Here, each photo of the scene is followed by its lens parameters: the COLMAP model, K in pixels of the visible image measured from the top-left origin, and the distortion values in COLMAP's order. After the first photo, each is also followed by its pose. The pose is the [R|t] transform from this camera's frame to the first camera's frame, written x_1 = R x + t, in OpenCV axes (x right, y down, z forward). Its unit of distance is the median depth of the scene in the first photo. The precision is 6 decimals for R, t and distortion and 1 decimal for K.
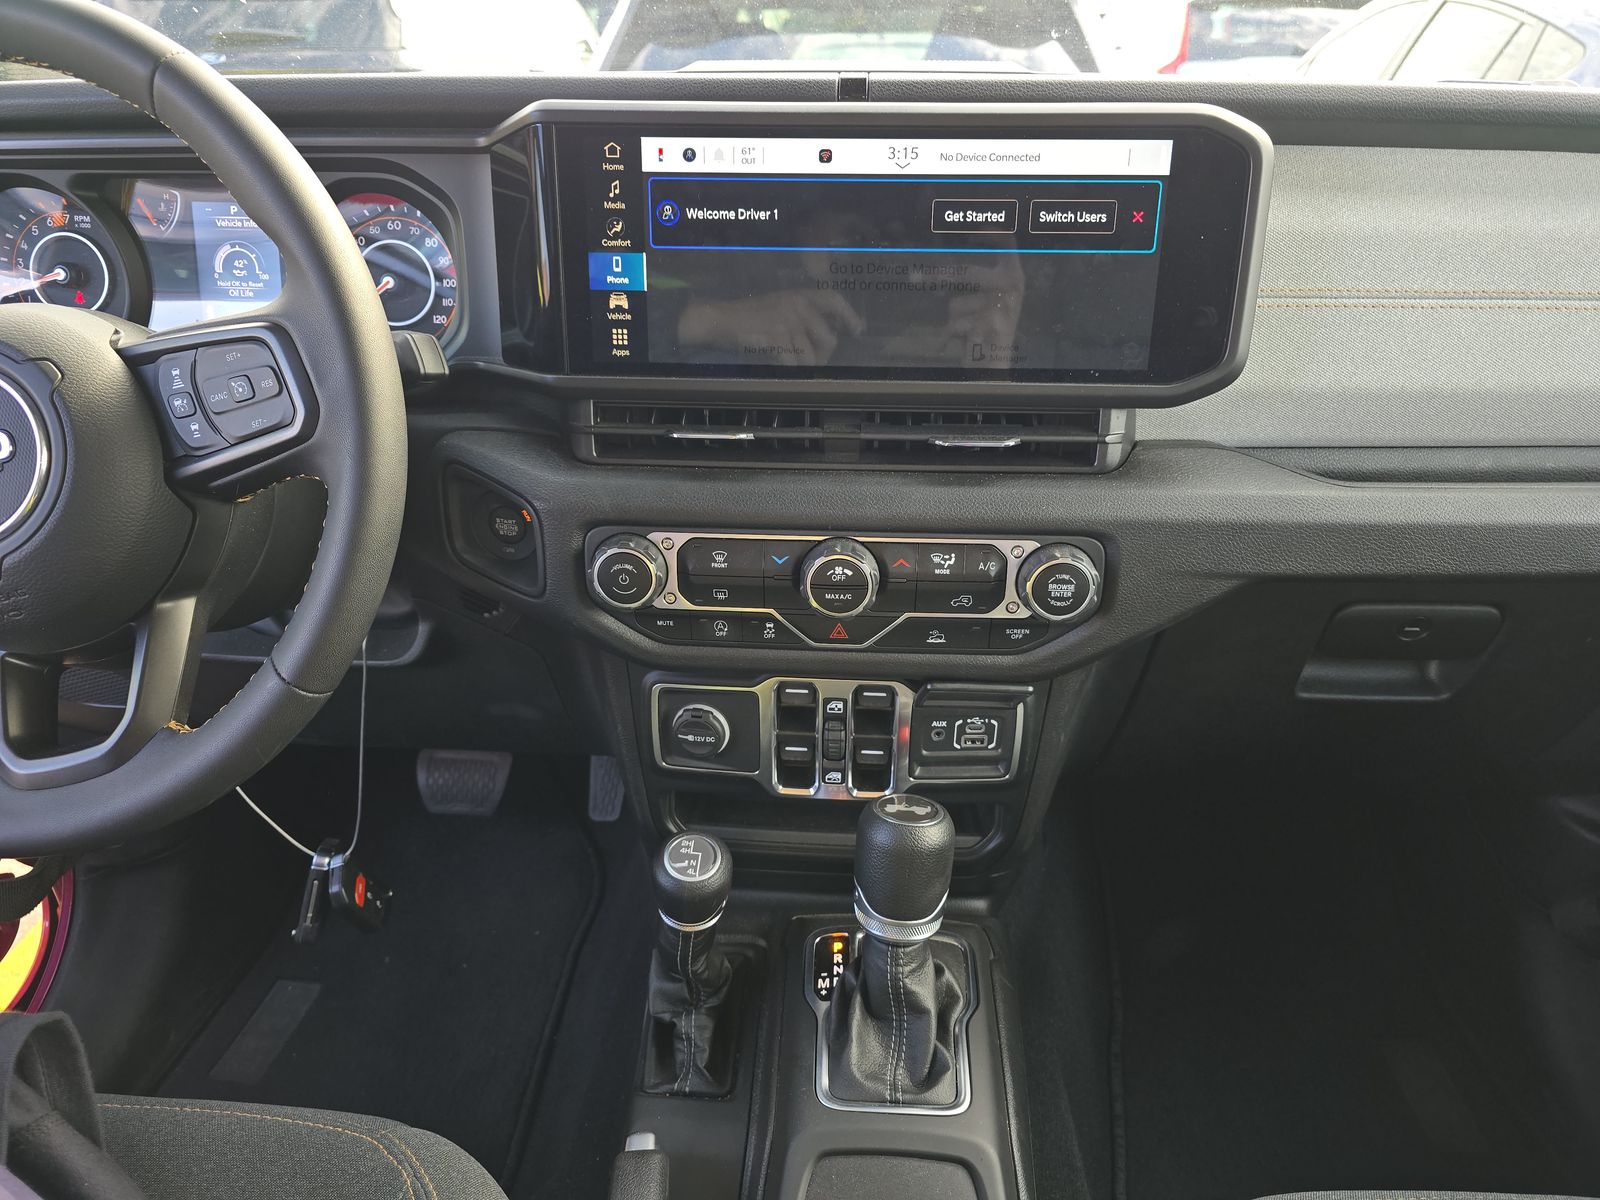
lens RADIAL K [[1136.3, 0, 767.7], [0, 1136.3, 656.4], [0, 0, 1]] dist [0.052664, -0.058848]
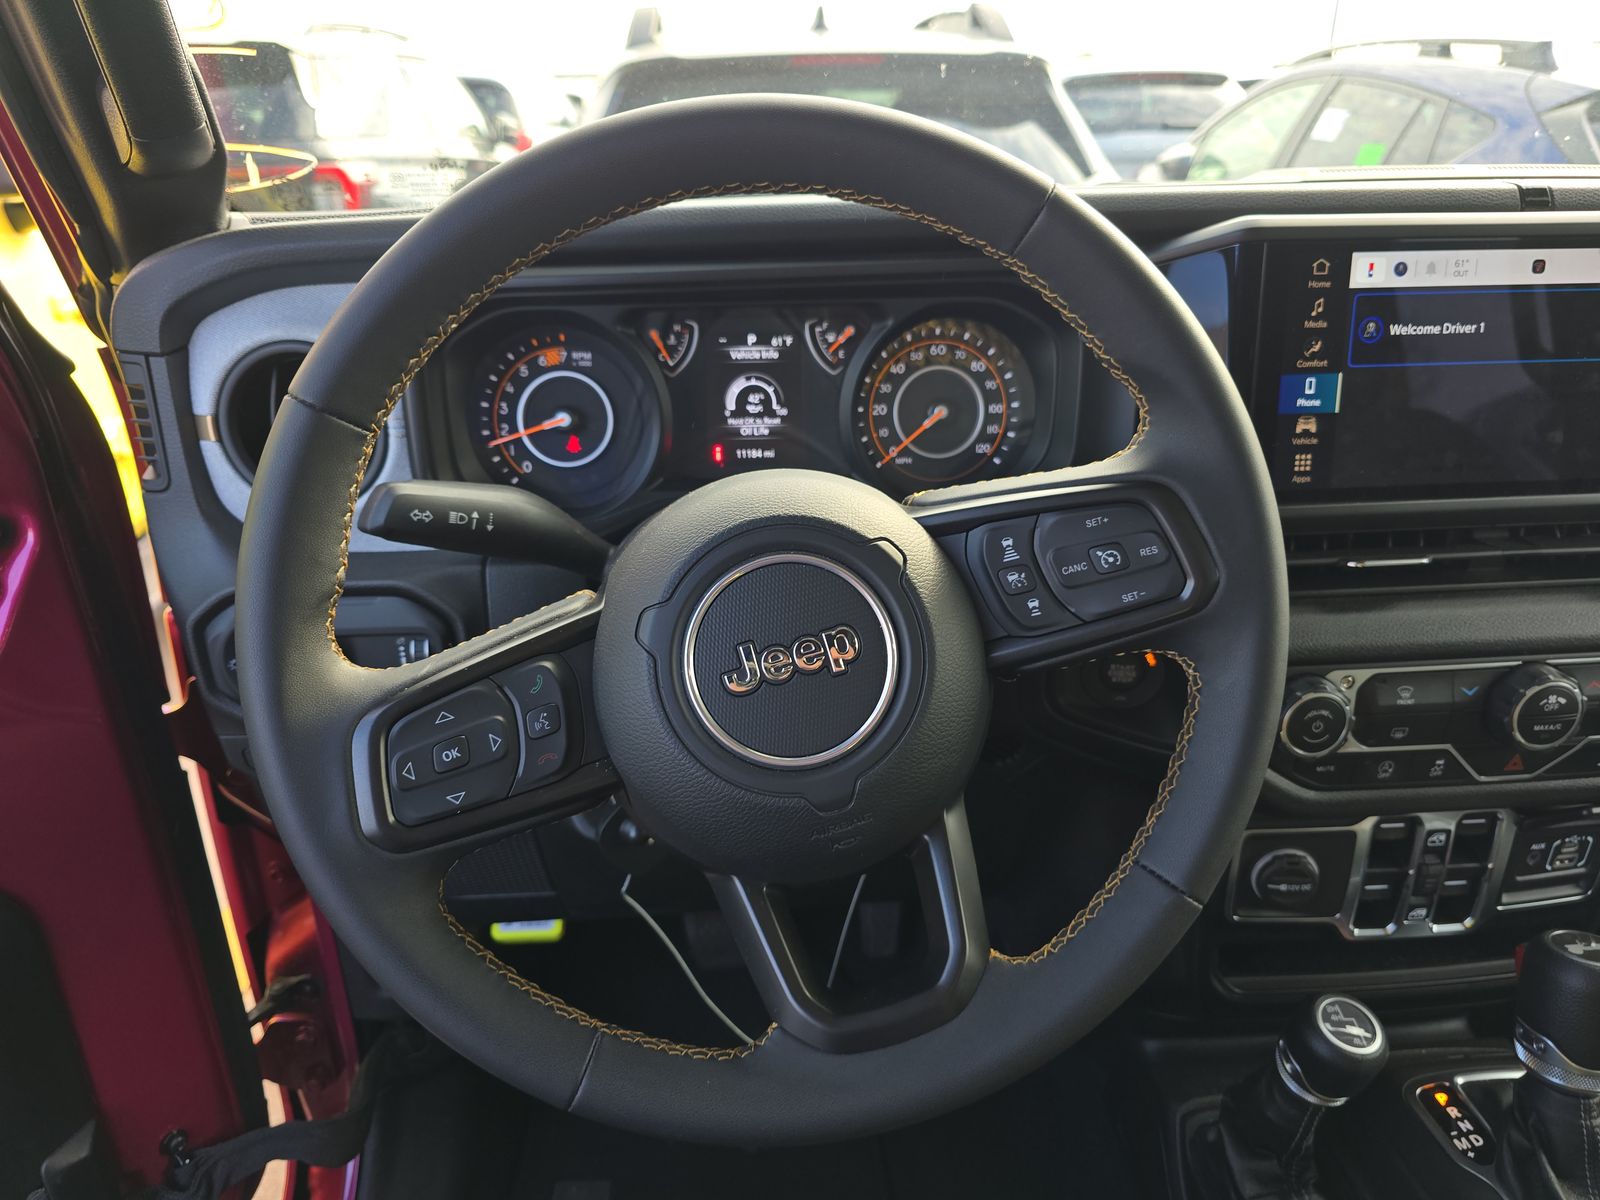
lens RADIAL K [[1161.3, 0, 797.6], [0, 1161.3, 652.7], [0, 0, 1]] dist [0.049942, -0.063749]
pose [[0.987775, -0.072363, 0.138076, -0.636624], [0.081246, 0.994898, -0.059815, -0.100947], [-0.133043, 0.070302, 0.988614, 0.133733]]
